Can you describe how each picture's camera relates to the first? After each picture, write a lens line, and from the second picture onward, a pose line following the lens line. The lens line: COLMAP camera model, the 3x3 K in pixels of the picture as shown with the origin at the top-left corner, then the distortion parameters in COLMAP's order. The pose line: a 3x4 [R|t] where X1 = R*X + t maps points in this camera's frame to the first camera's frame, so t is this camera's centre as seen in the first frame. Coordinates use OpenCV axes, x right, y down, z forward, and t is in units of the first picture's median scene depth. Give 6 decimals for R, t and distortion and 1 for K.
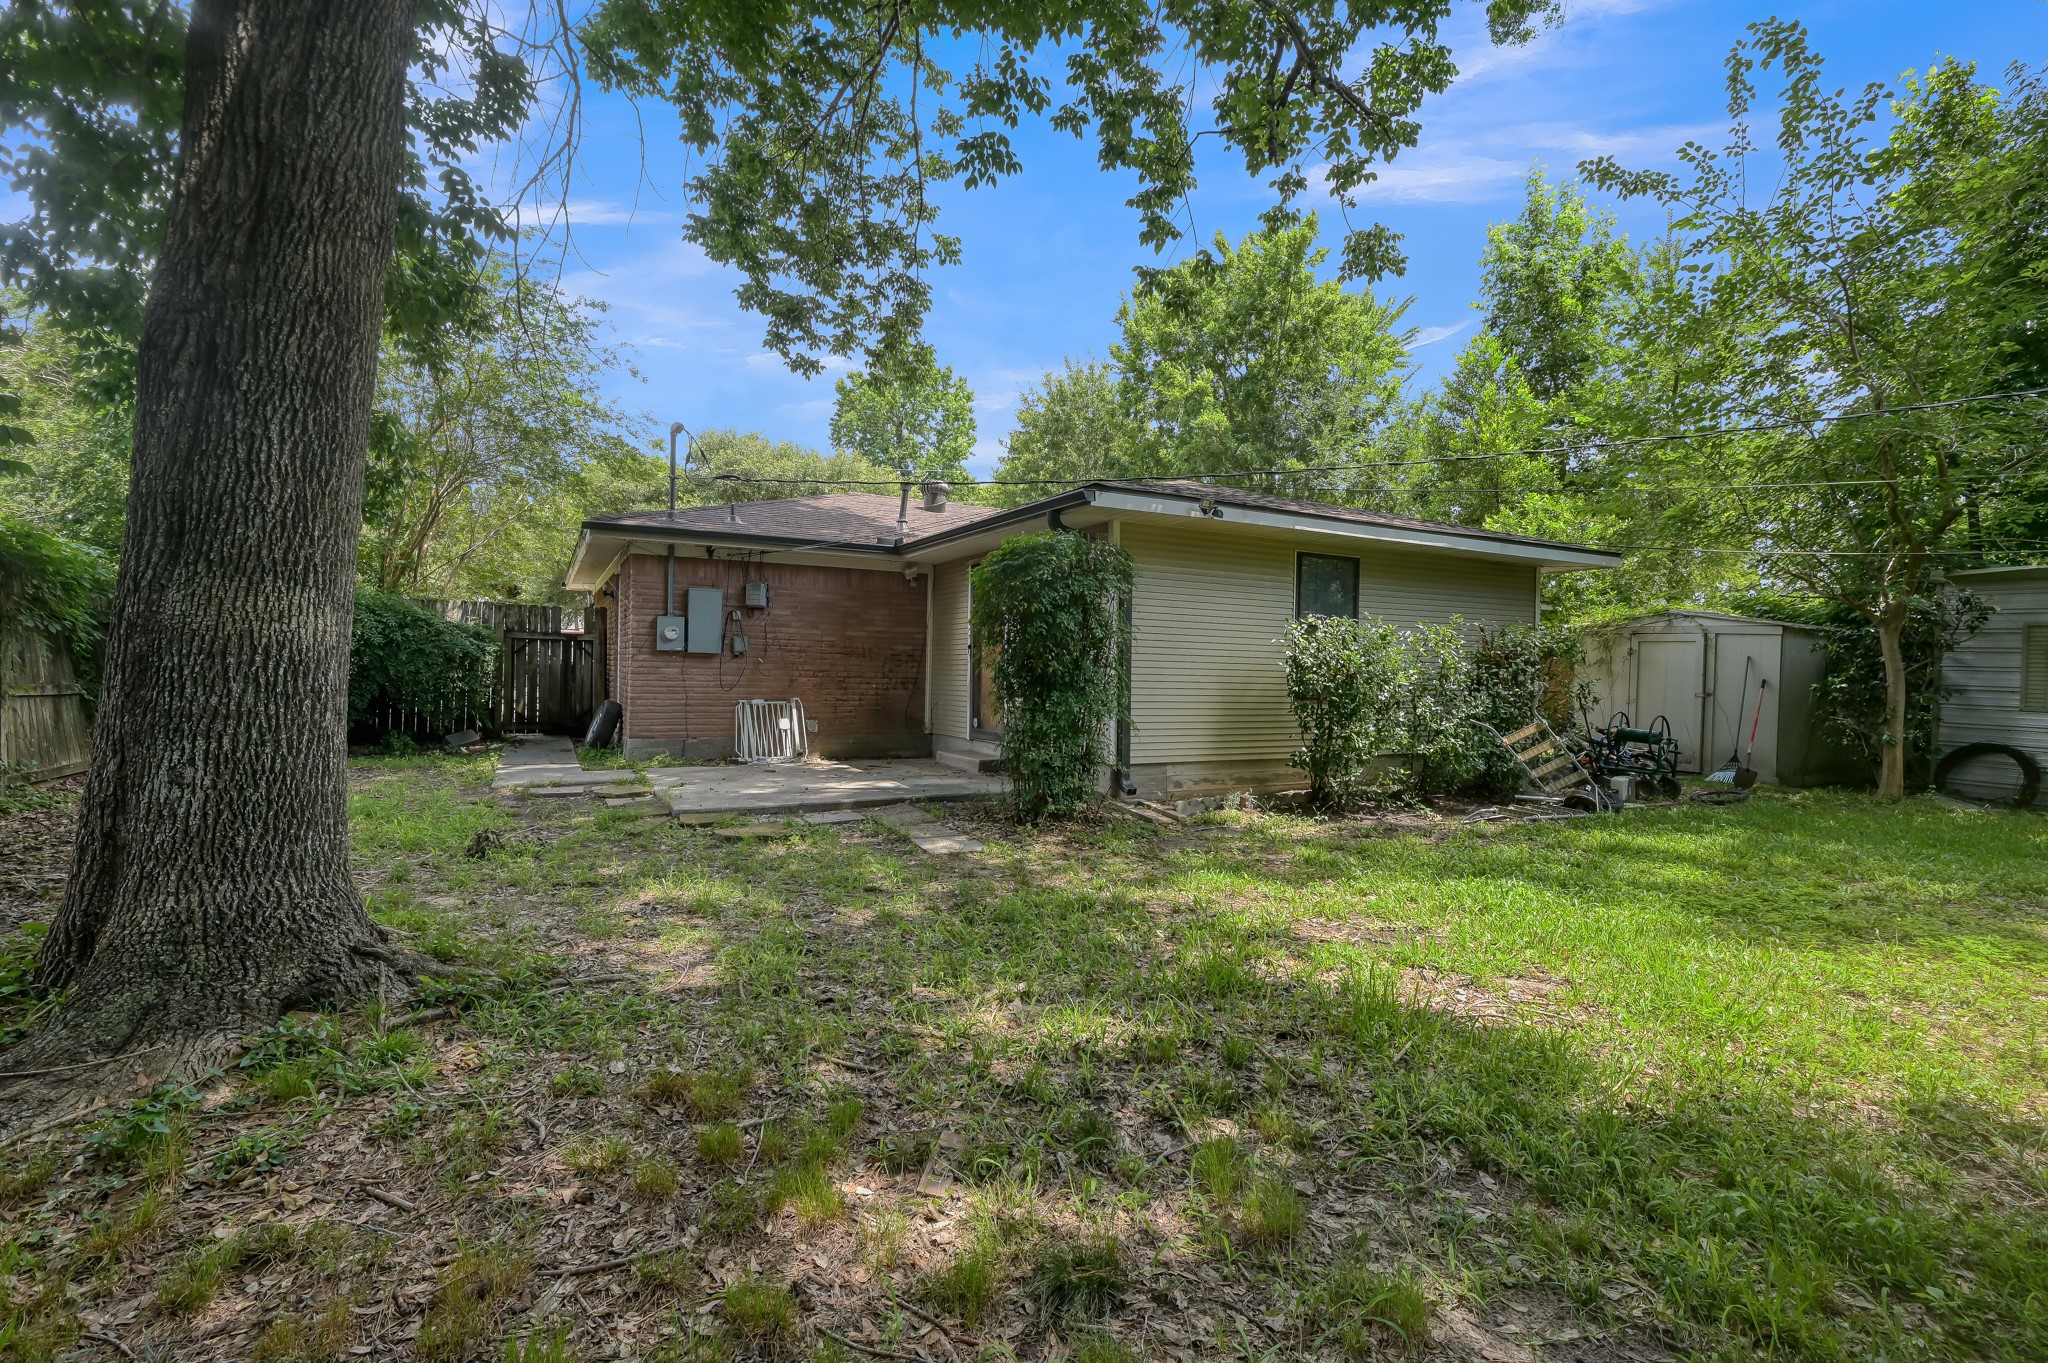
lens RADIAL K [[927.2, 0, 1022.4], [0, 927.2, 694.9], [0, 0, 1]] dist [0.002563, 0.001262]
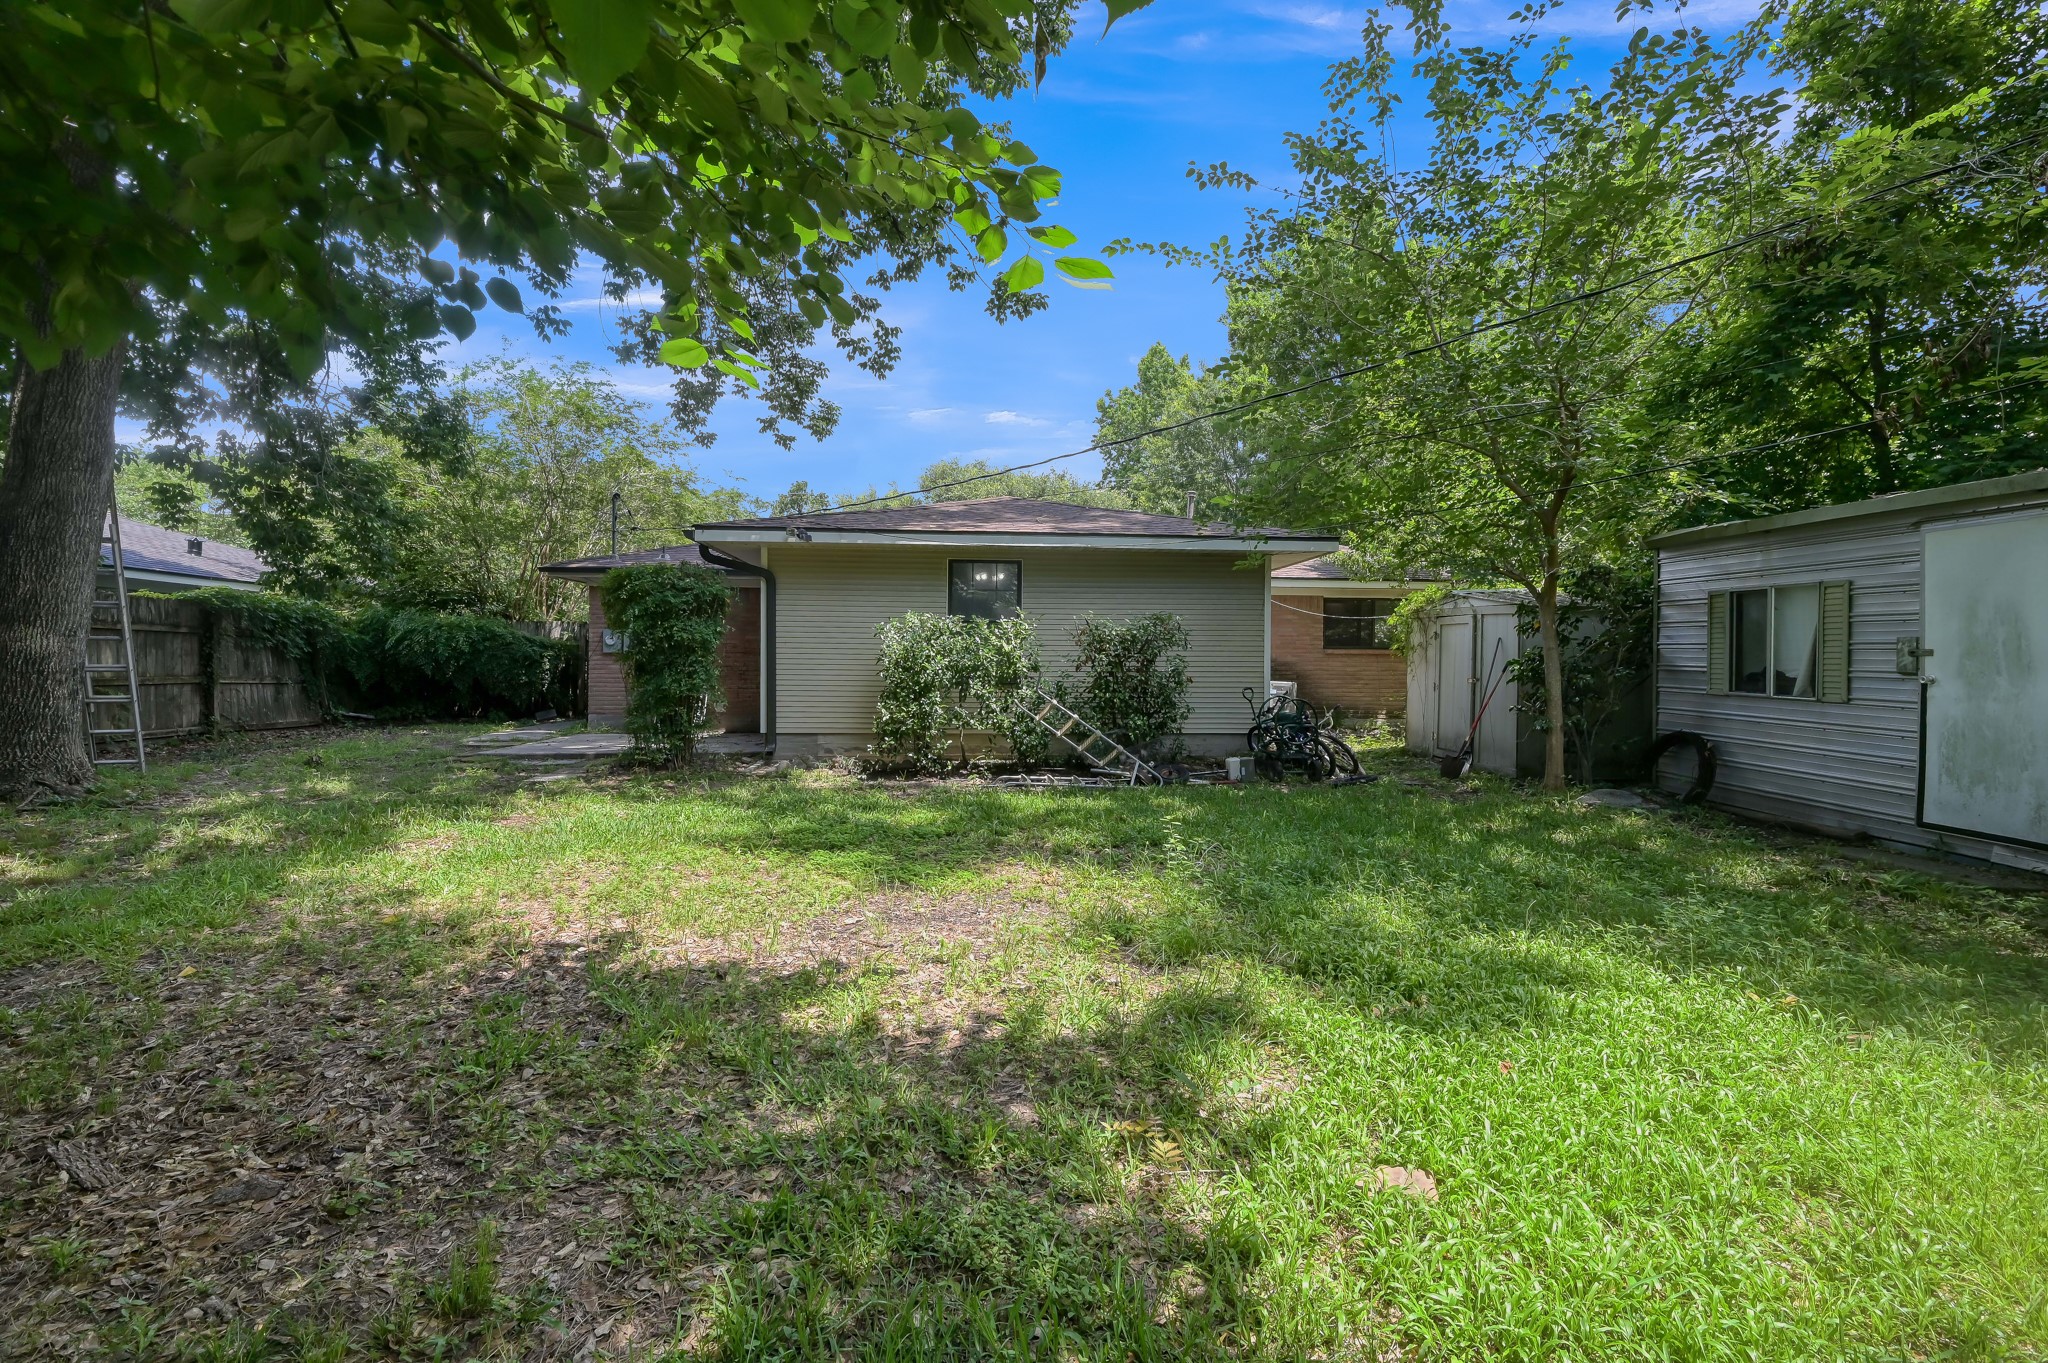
lens RADIAL K [[927.2, 0, 1018.5], [0, 927.2, 685.3], [0, 0, 1]] dist [0.002563, 0.001262]
pose [[0.911899, -0.003757, -0.410397, 0.750018], [-0.000997, 0.999935, -0.011368, 0.017010], [0.410413, 0.010776, 0.911836, -0.034693]]
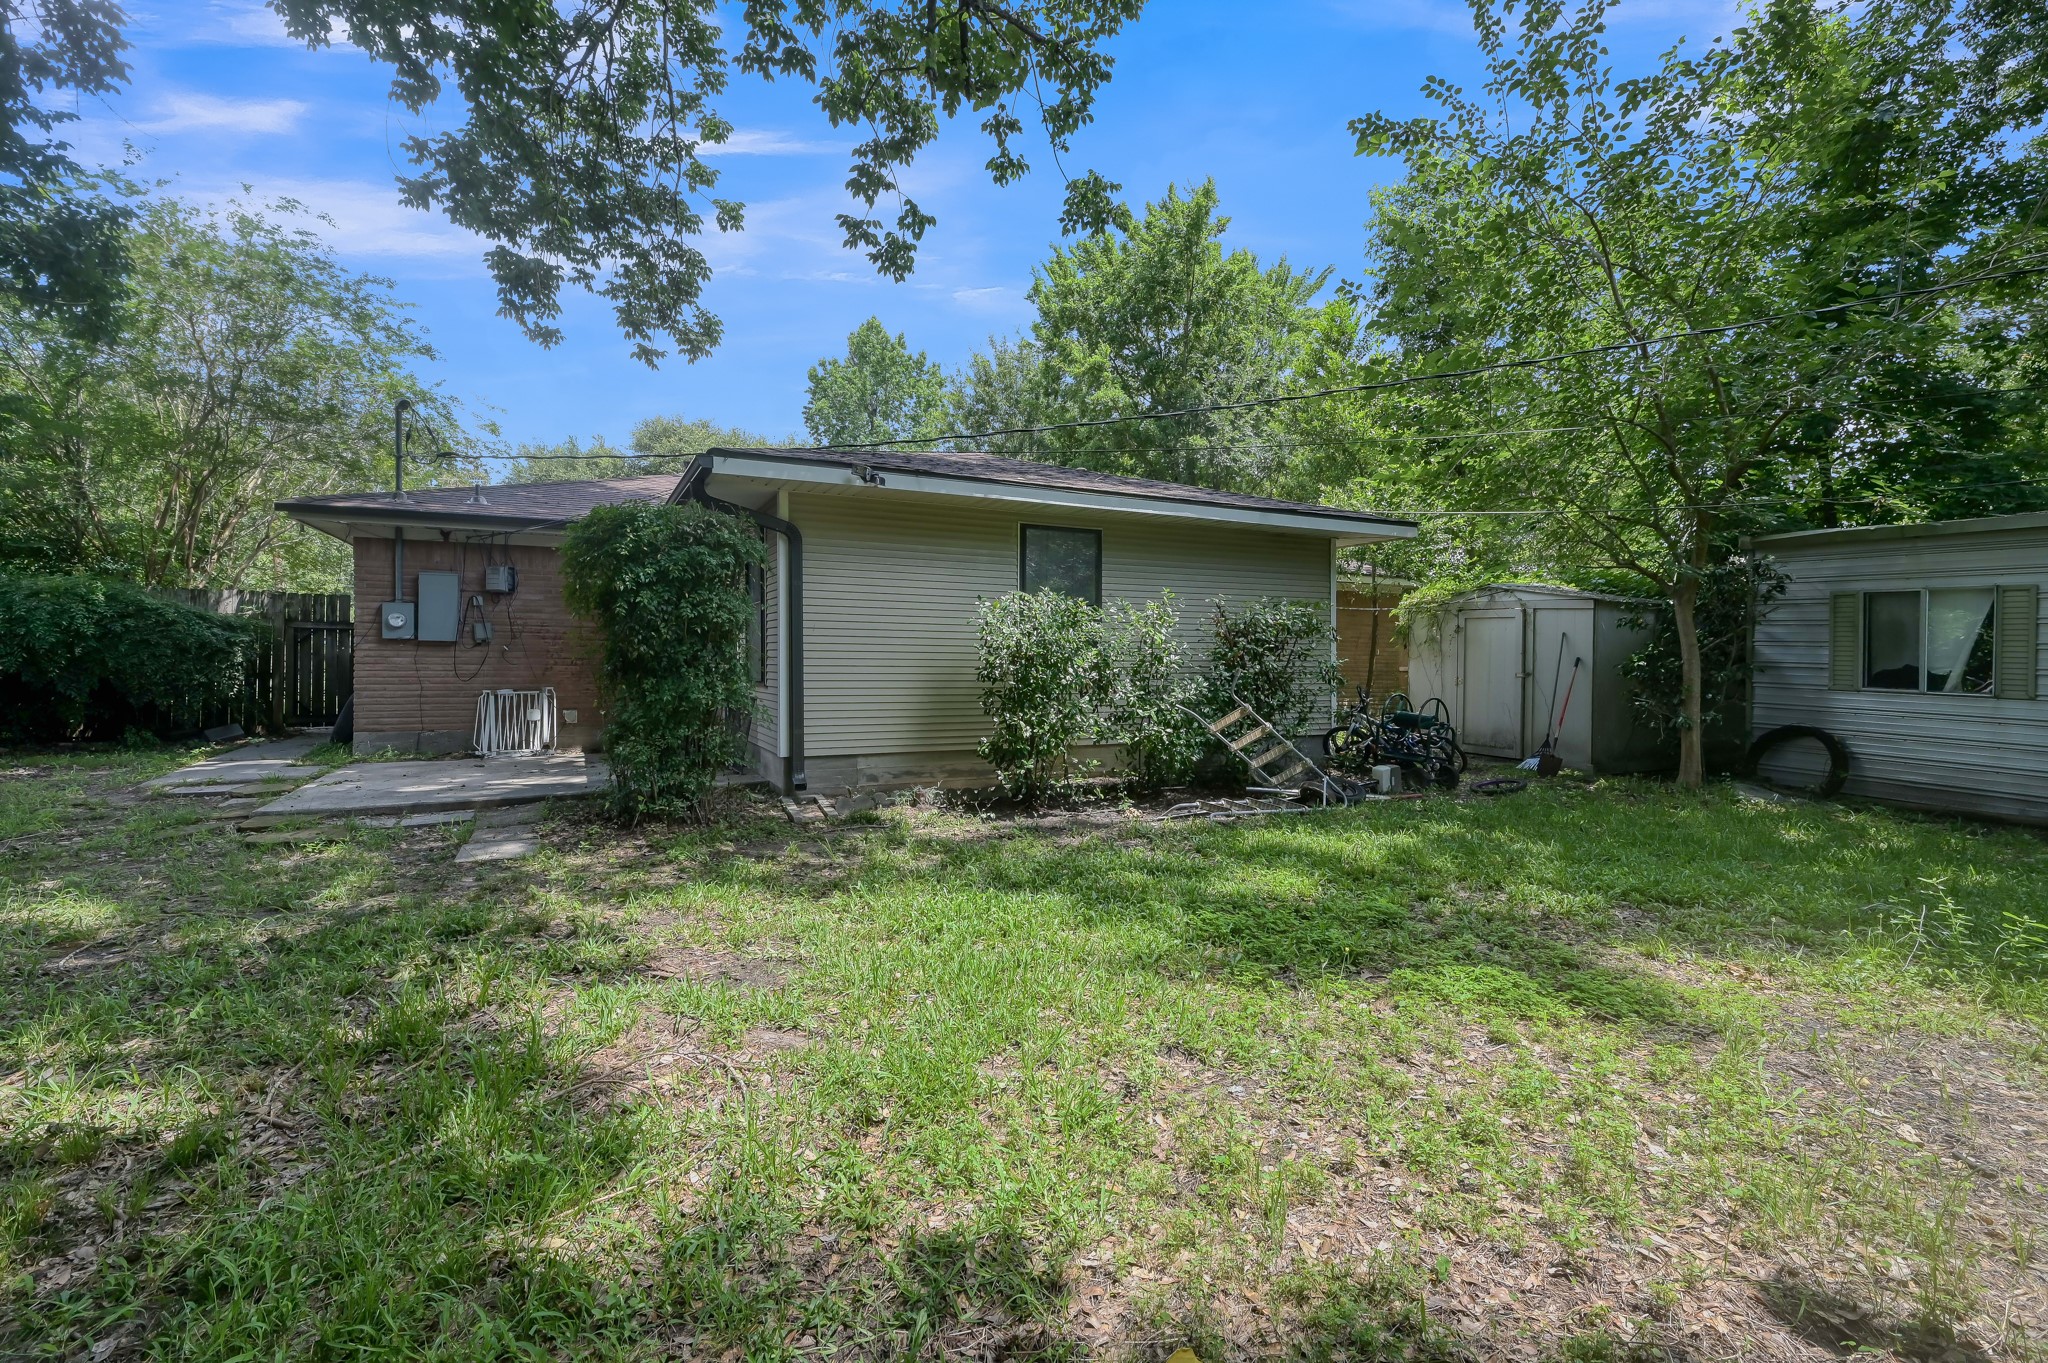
lens RADIAL K [[927.2, 0, 1024.9], [0, 927.2, 669.7], [0, 0, 1]] dist [0.002563, 0.001262]
pose [[0.999686, -0.010006, -0.022986, 0.278310], [0.009690, 0.999857, -0.013833, 0.002764], [0.023121, 0.013606, 0.999640, 0.072337]]
